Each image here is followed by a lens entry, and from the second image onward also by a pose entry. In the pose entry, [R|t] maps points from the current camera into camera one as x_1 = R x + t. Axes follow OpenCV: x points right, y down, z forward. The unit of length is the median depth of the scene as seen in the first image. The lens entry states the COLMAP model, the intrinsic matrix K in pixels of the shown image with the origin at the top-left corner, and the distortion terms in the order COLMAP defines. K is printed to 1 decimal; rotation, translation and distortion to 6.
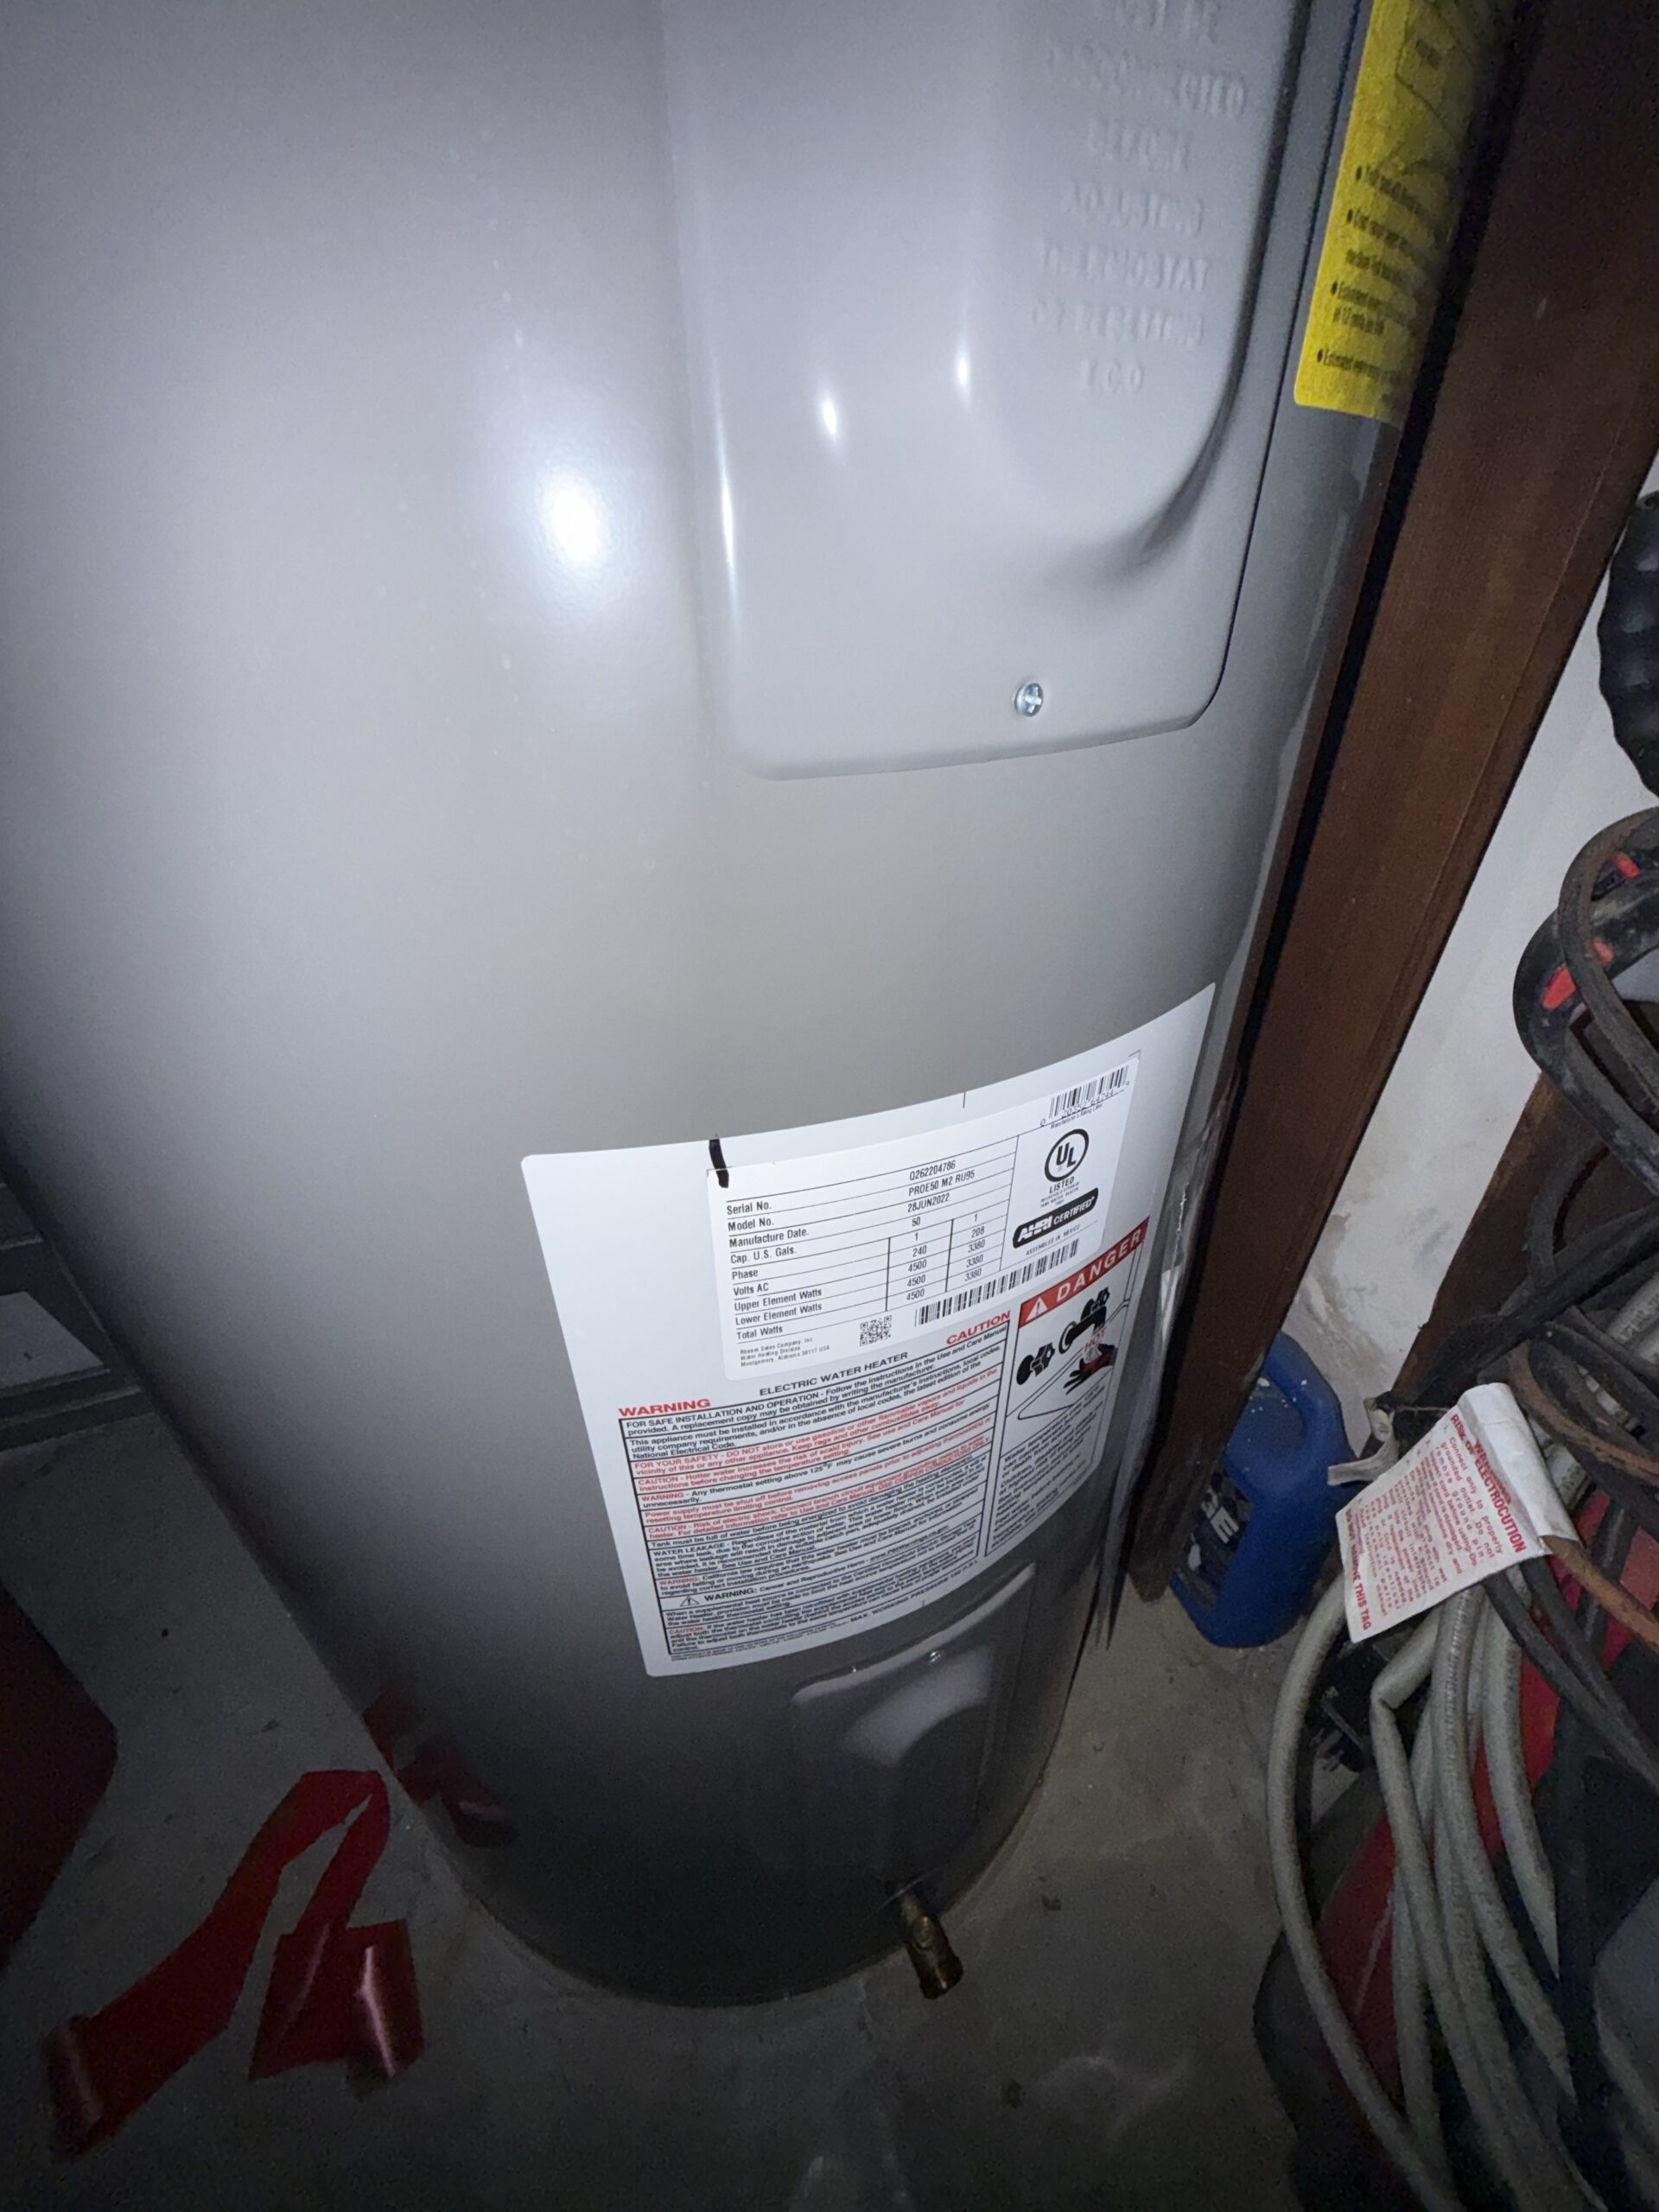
lens RADIAL K [[888.5, 0, 830.5], [0, 888.5, 1104.6], [0, 0, 1]] dist [-0.000800, -0.000475]
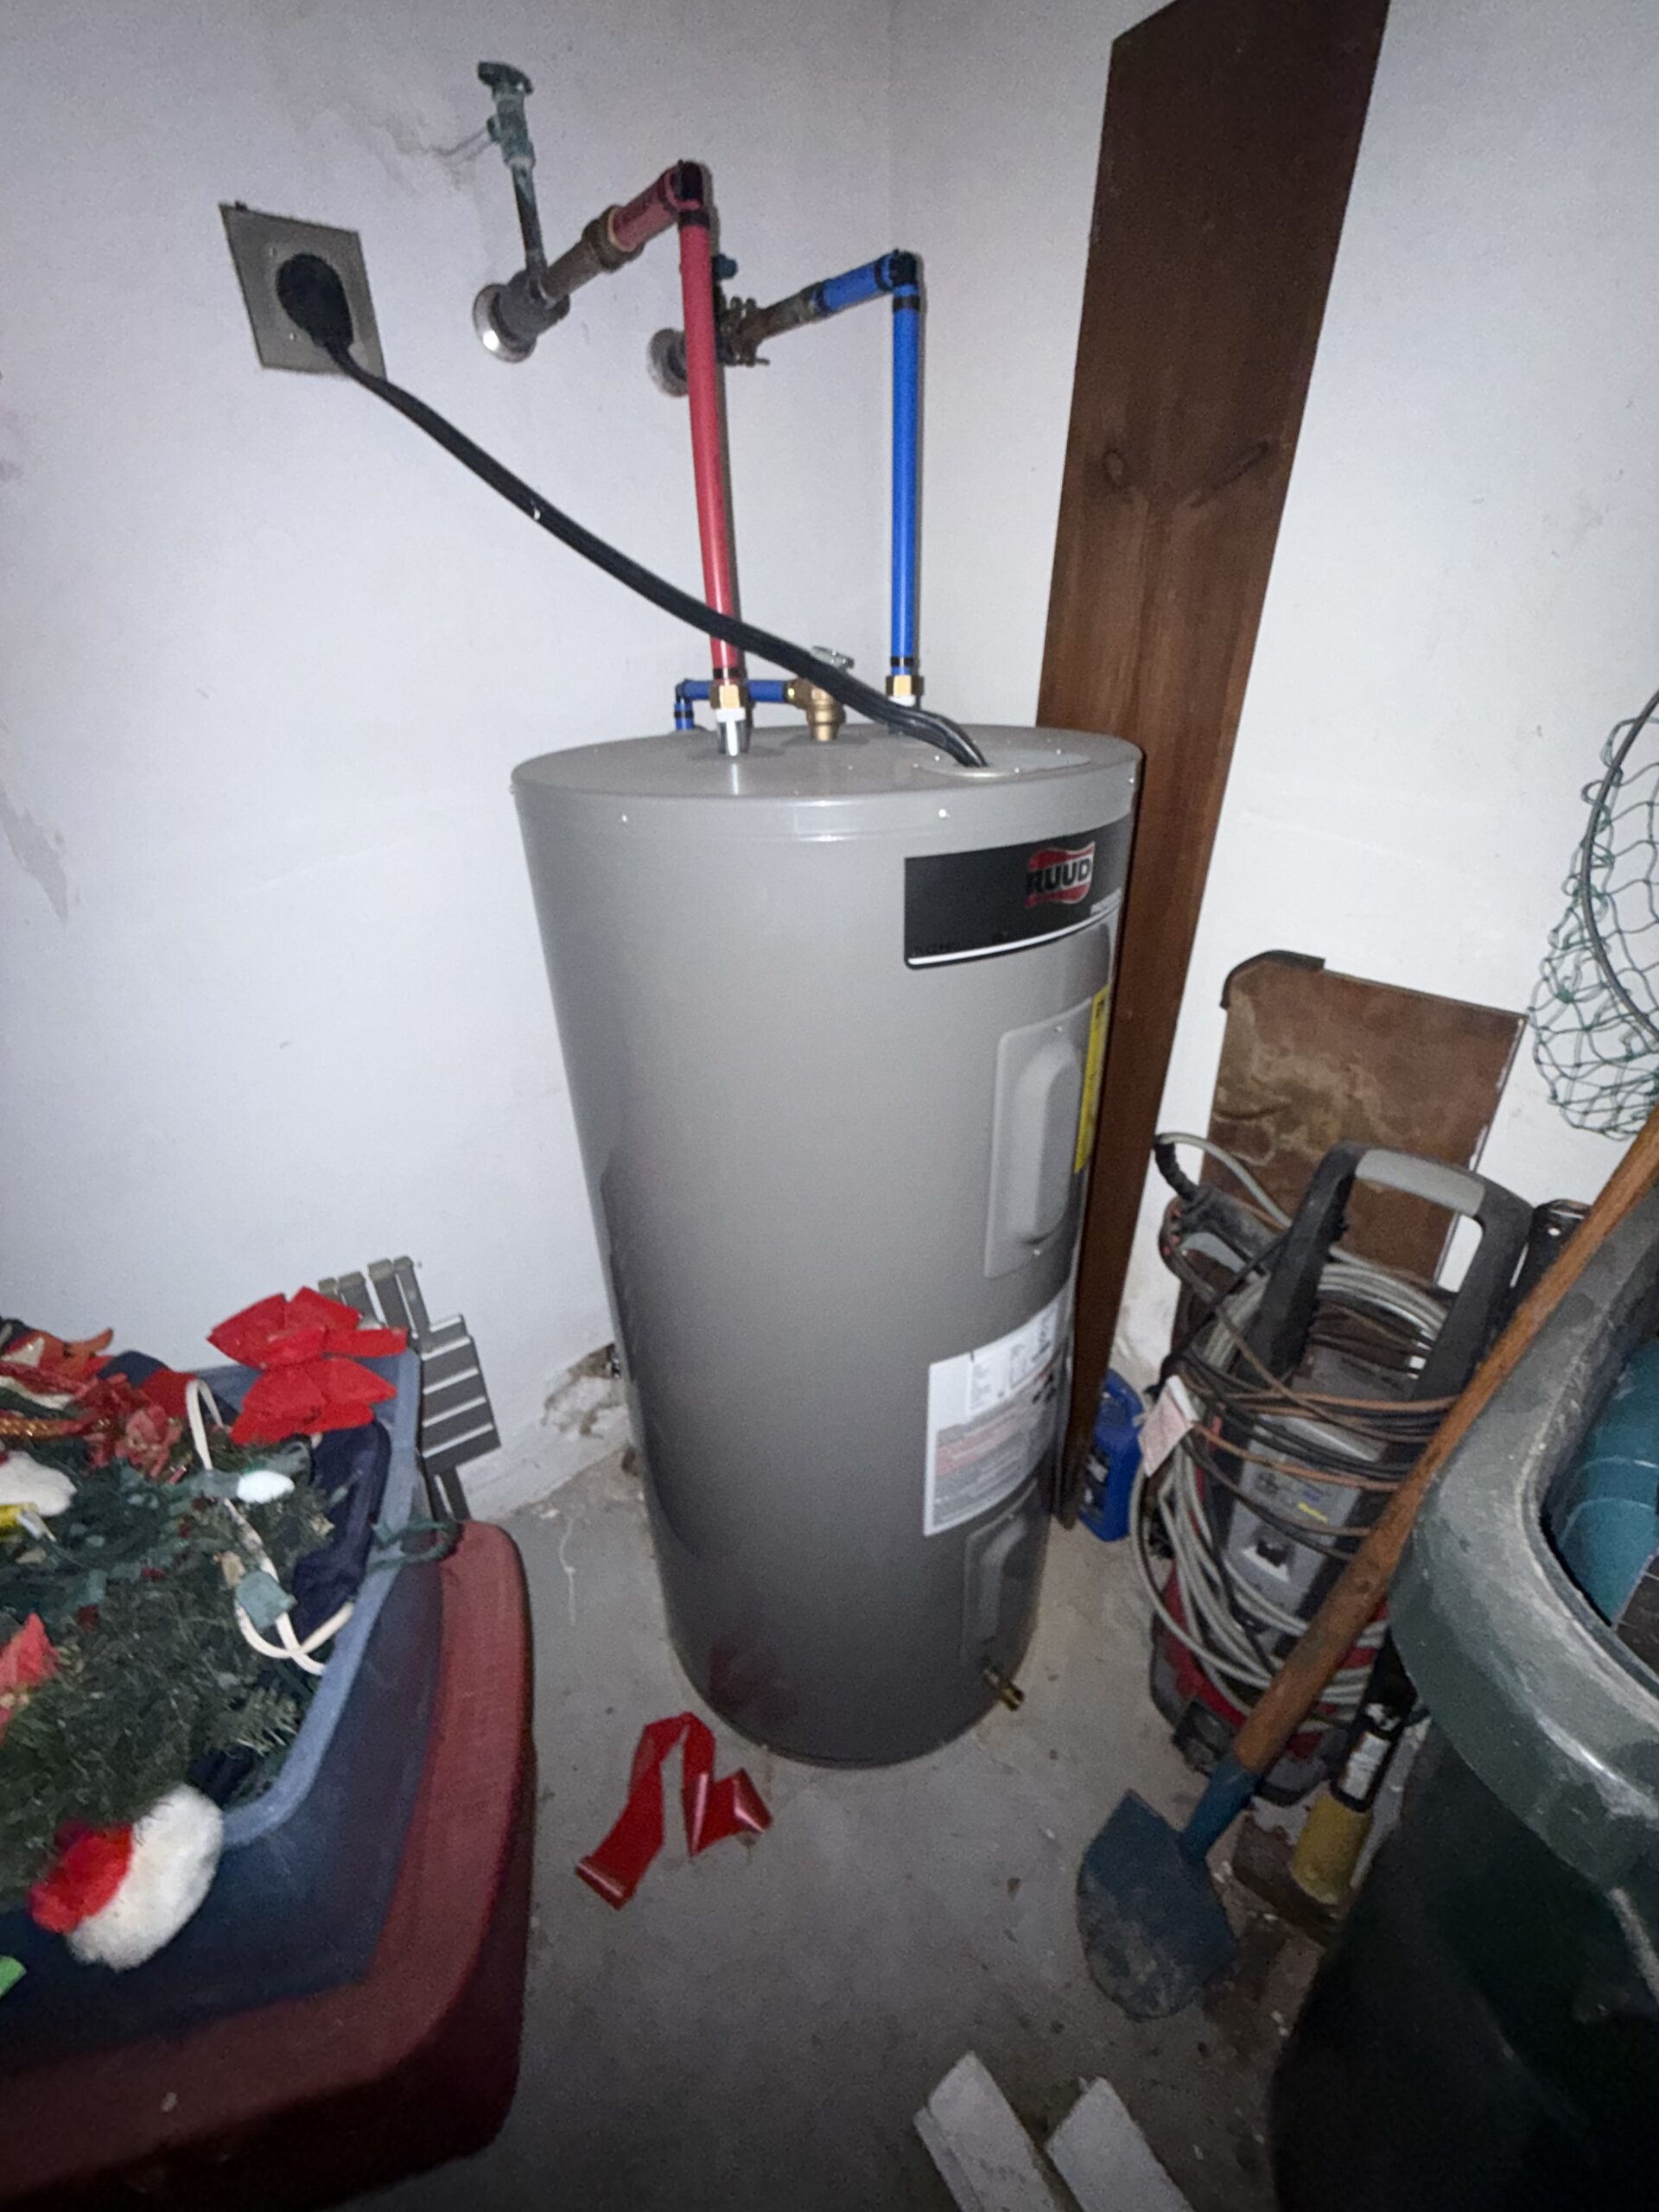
lens RADIAL K [[888.5, 0, 835.7], [0, 888.5, 1104.6], [0, 0, 1]] dist [-0.000800, -0.000475]
pose [[0.971009, -0.120333, 0.206548, -0.835512], [0.140235, 0.986503, -0.084534, -0.476865], [-0.193588, 0.111048, 0.974778, -1.727464]]
